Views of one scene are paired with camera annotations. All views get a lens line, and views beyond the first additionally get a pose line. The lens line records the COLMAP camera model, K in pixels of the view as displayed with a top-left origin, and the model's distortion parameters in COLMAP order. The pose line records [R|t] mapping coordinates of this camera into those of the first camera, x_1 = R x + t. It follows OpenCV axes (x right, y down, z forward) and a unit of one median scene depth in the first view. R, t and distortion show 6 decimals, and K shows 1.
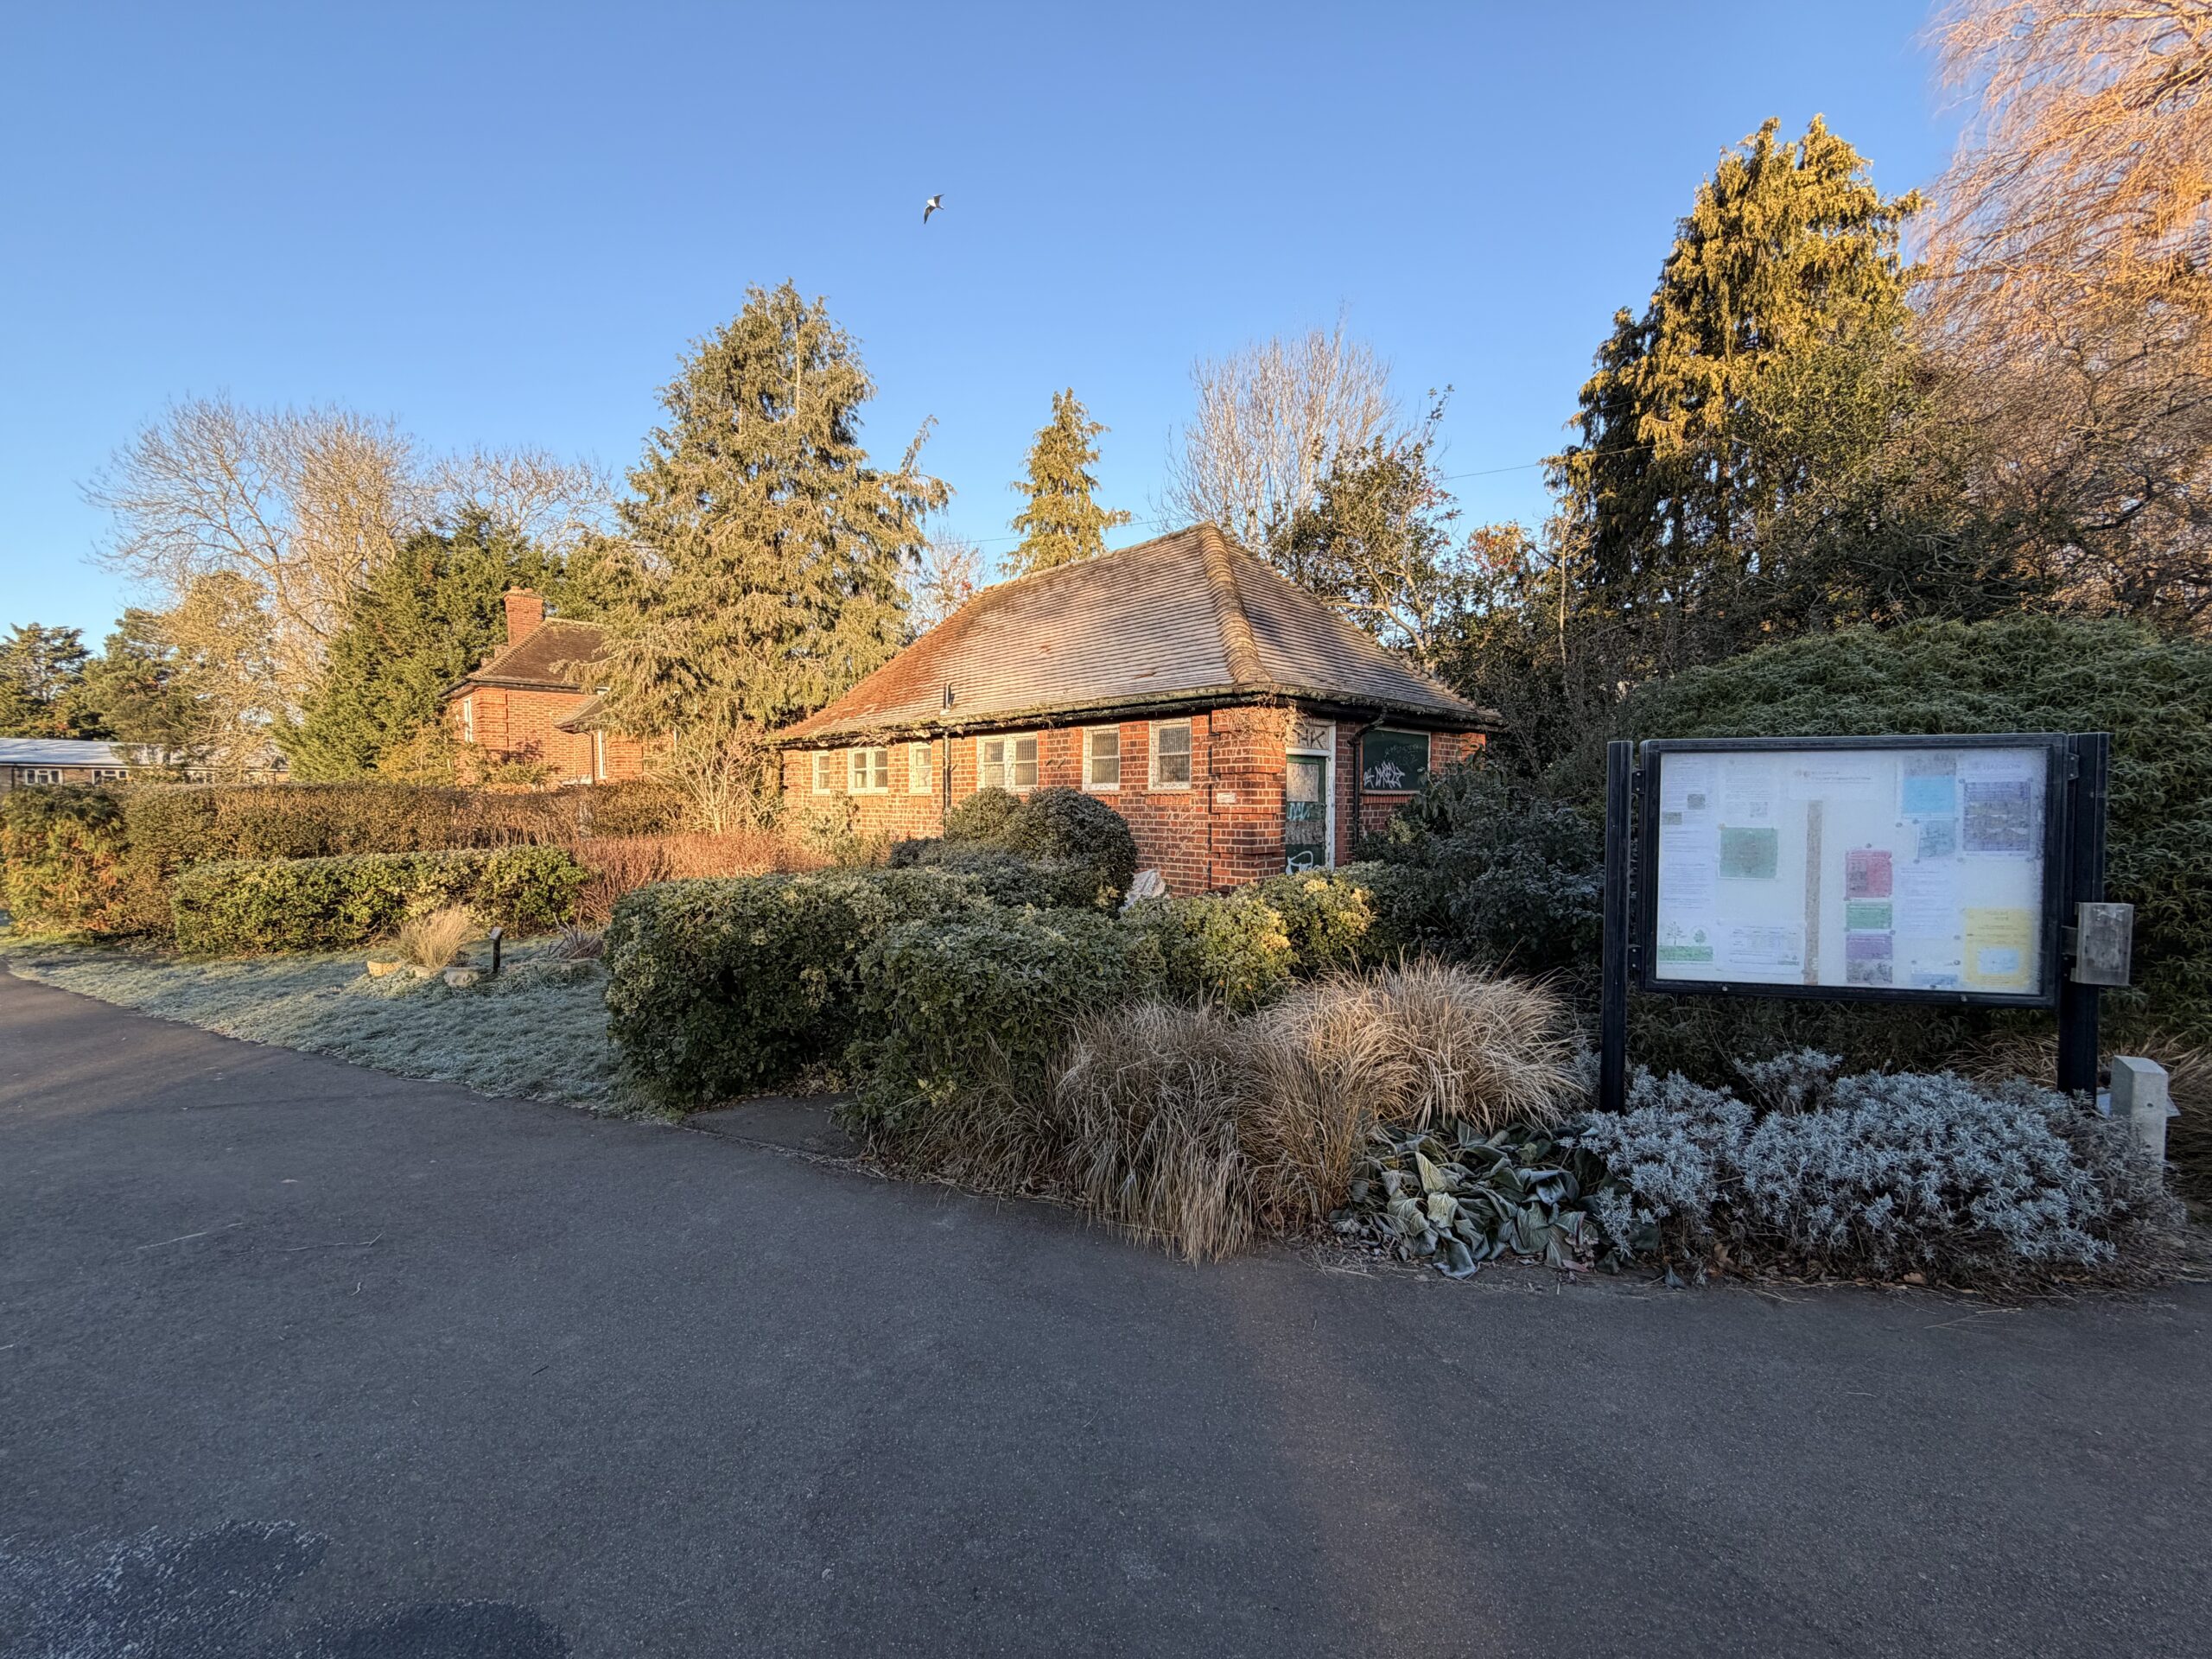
lens RADIAL K [[886.8, 0, 1106.0], [0, 886.8, 829.5], [0, 0, 1]] dist [0.000702, -0.000007]
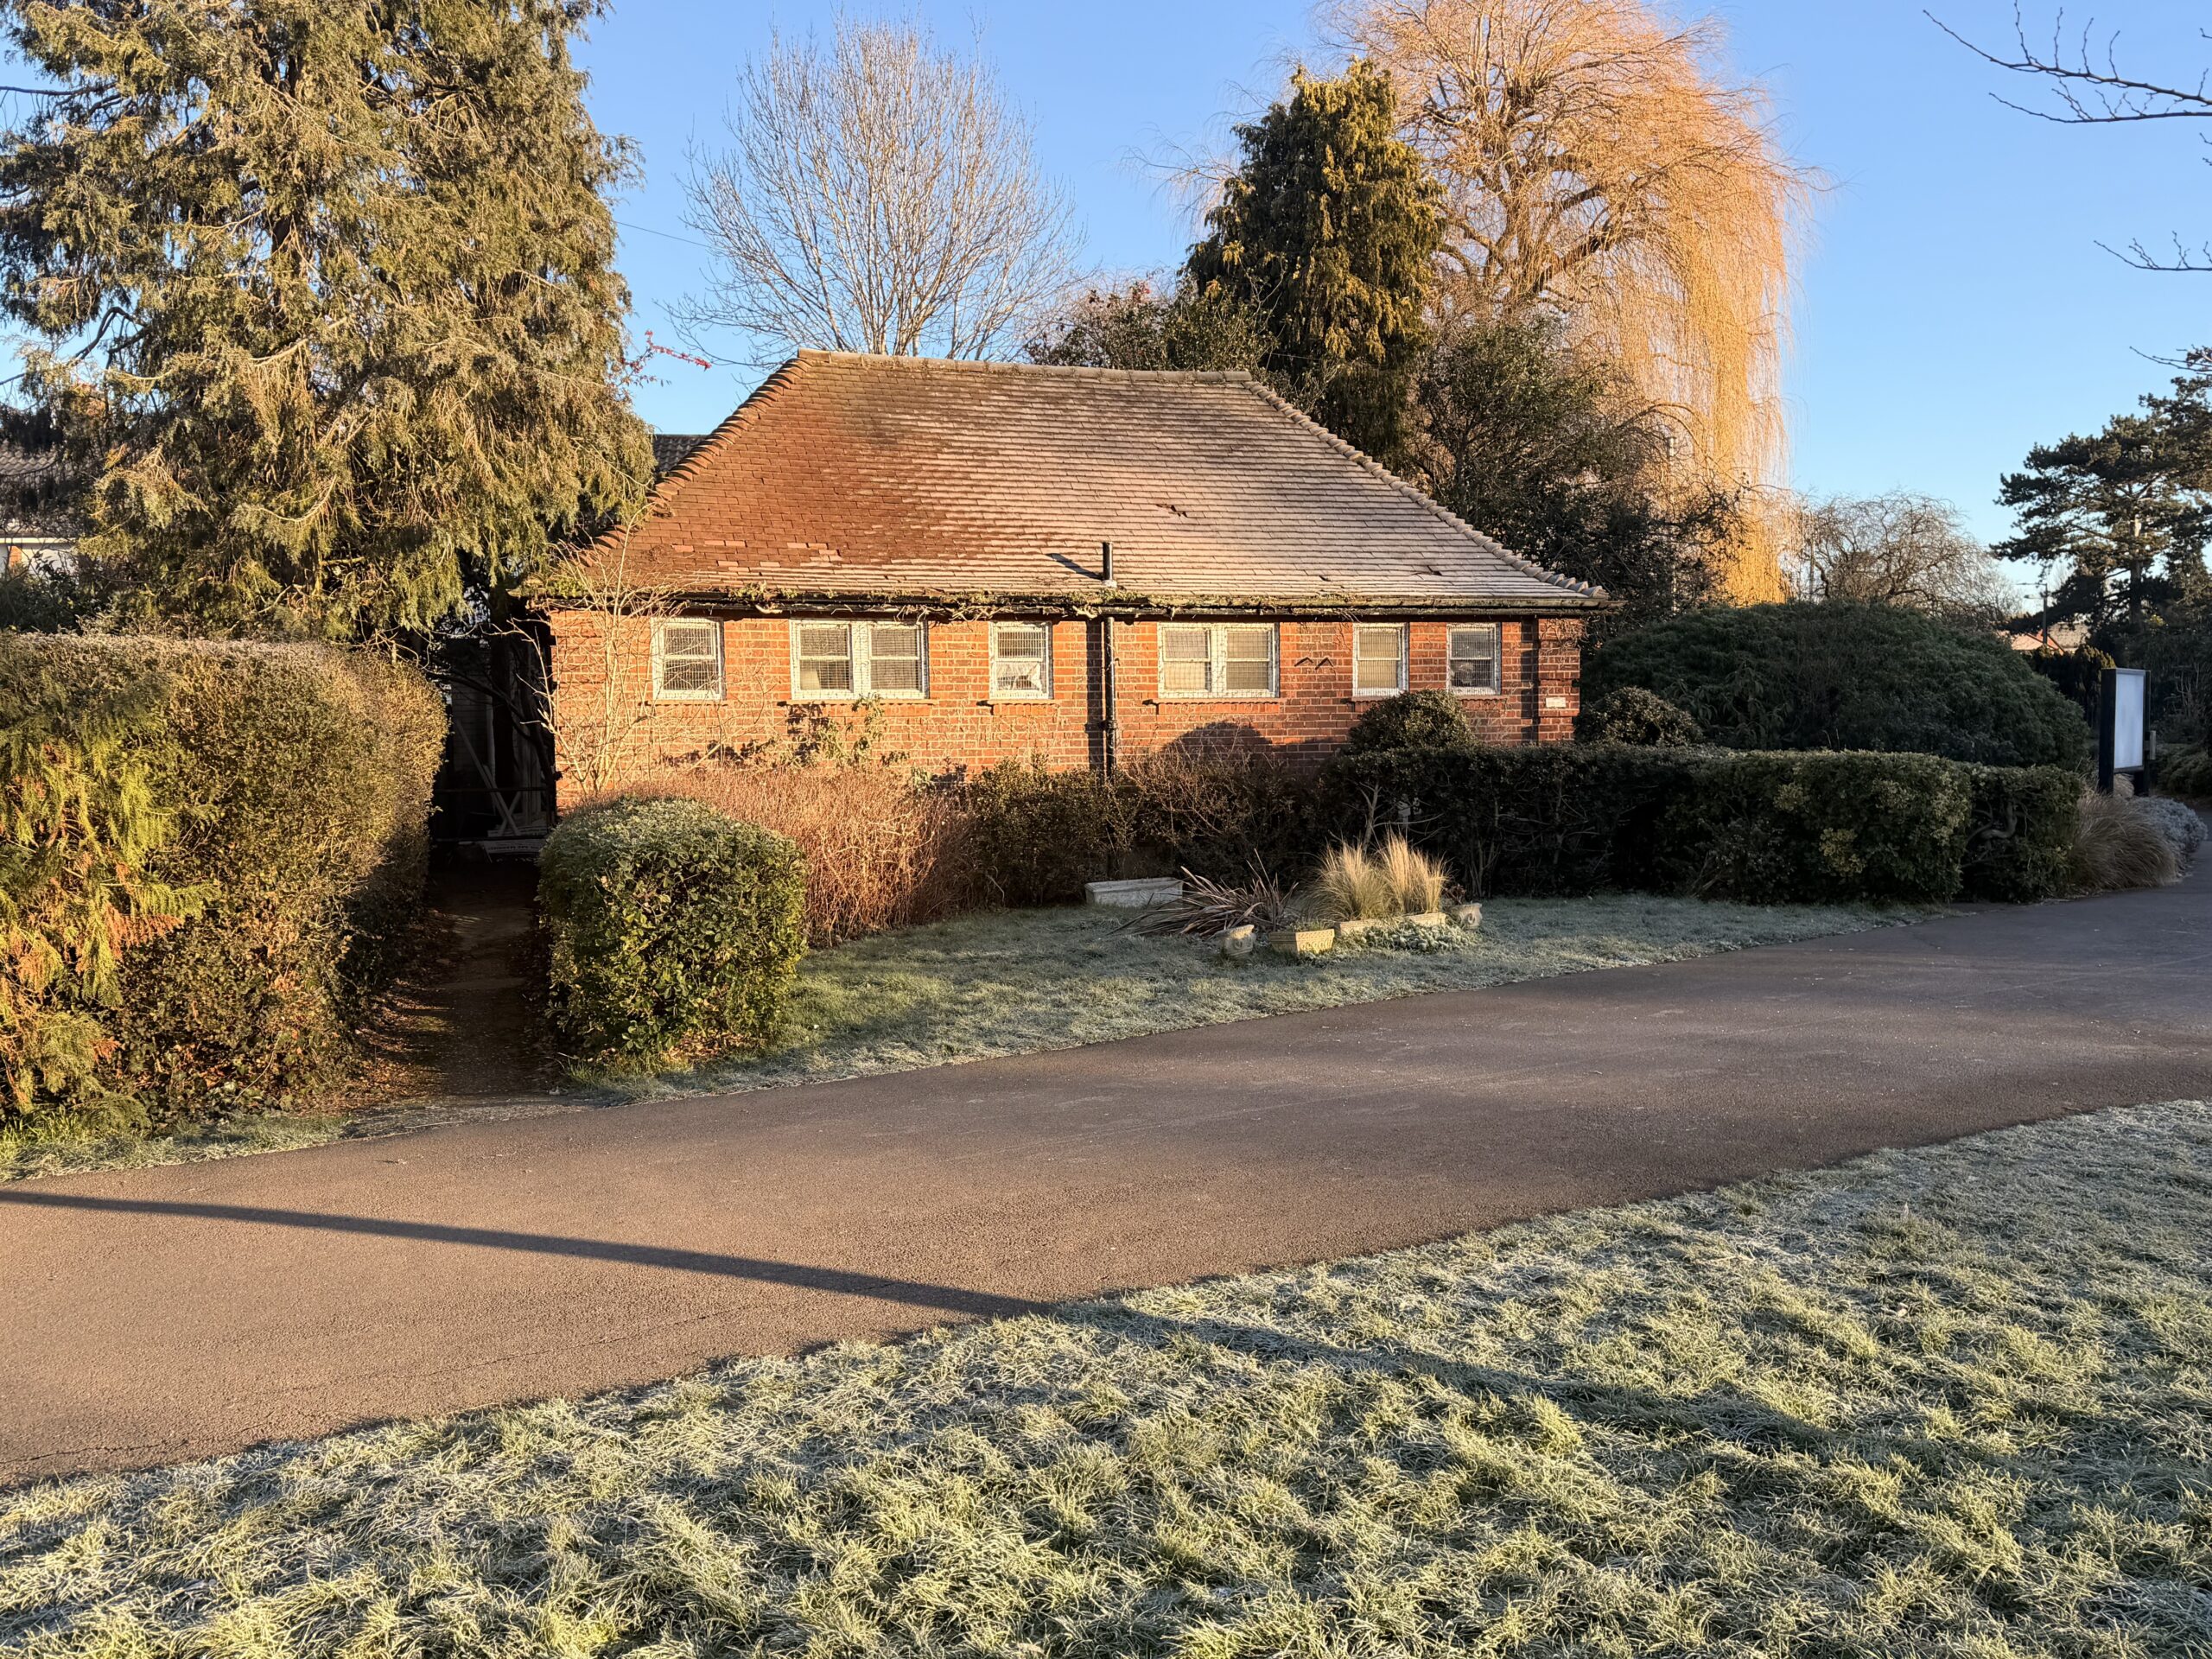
lens RADIAL K [[1776.2, 0, 1095.0], [0, 1776.2, 873.8], [0, 0, 1]] dist [0.089389, -0.136643]
pose [[0.462468, -0.071147, 0.883777, -2.192184], [0.042178, 0.997412, 0.058224, 0.023177], [-0.885632, 0.010350, 0.464272, 0.530136]]
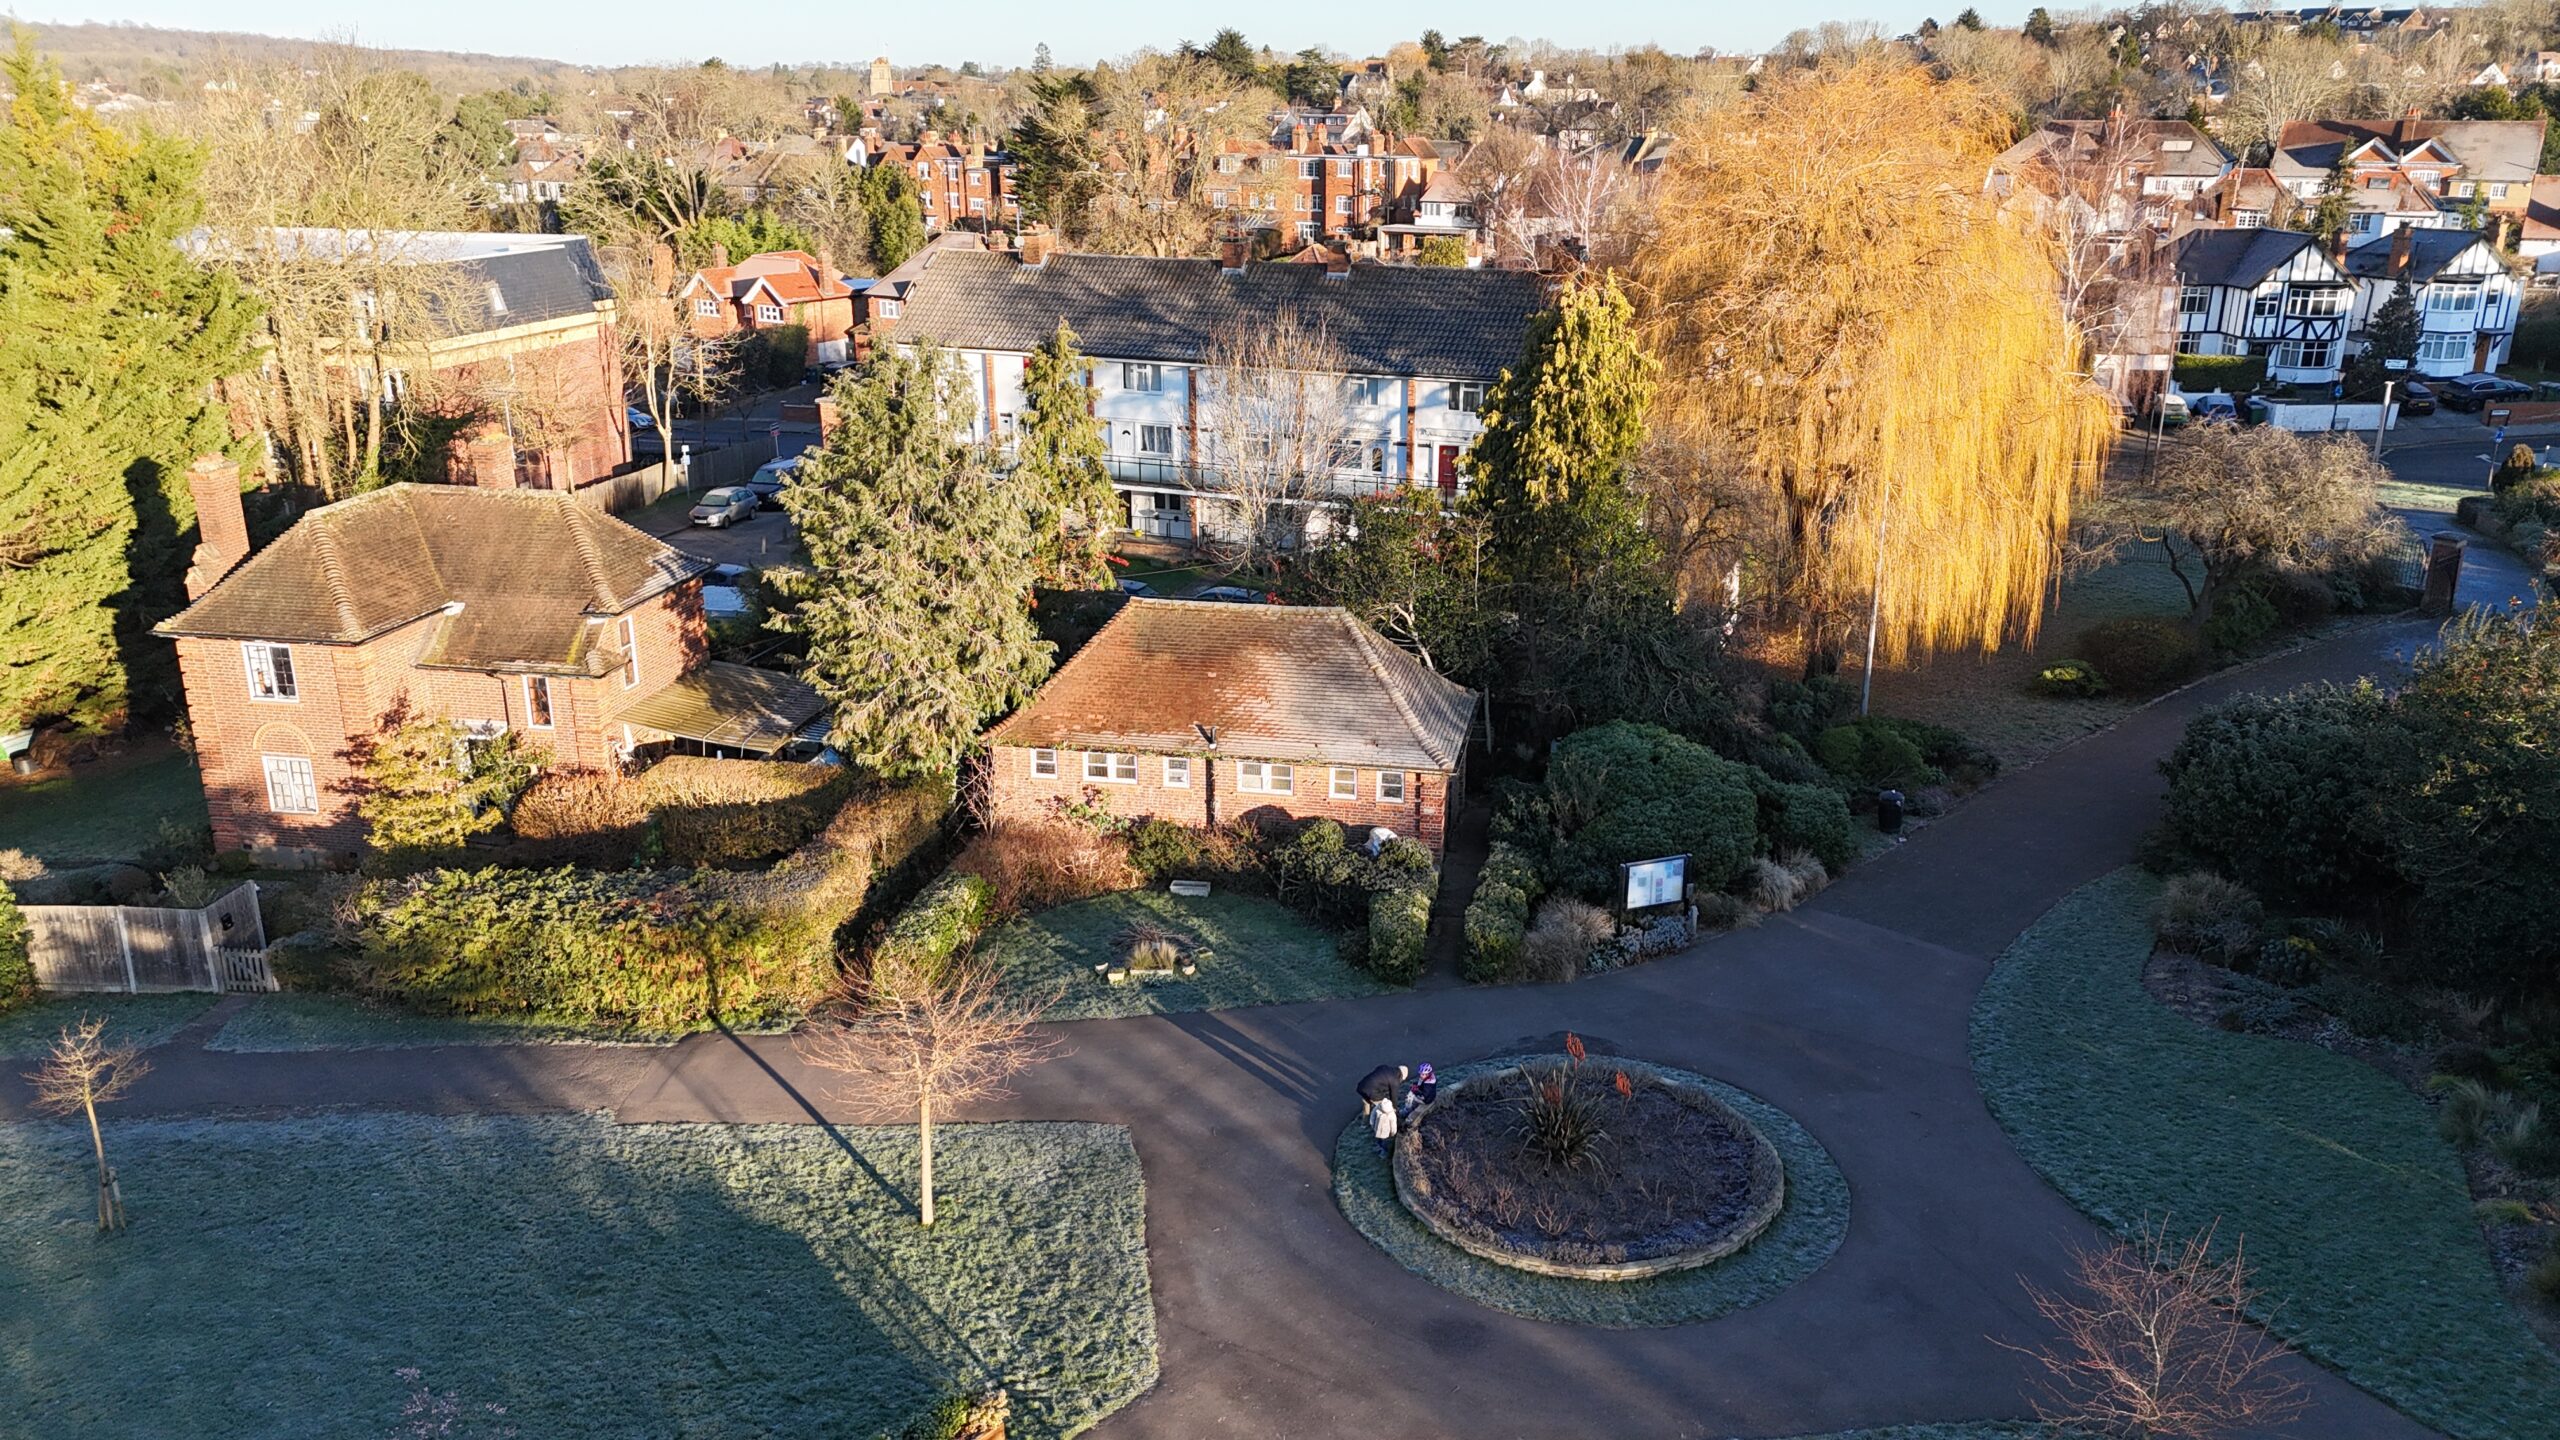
lens RADIAL K [[1857.5, 0, 1280.0], [0, 1857.5, 720.0], [0, 0, 1]] dist [0.005997, 0.001268]
pose [[0.826617, -0.170970, 0.536165, -2.844733], [0.018169, 0.960346, 0.278219, -1.683630], [-0.562471, -0.220239, 0.796945, -2.656701]]
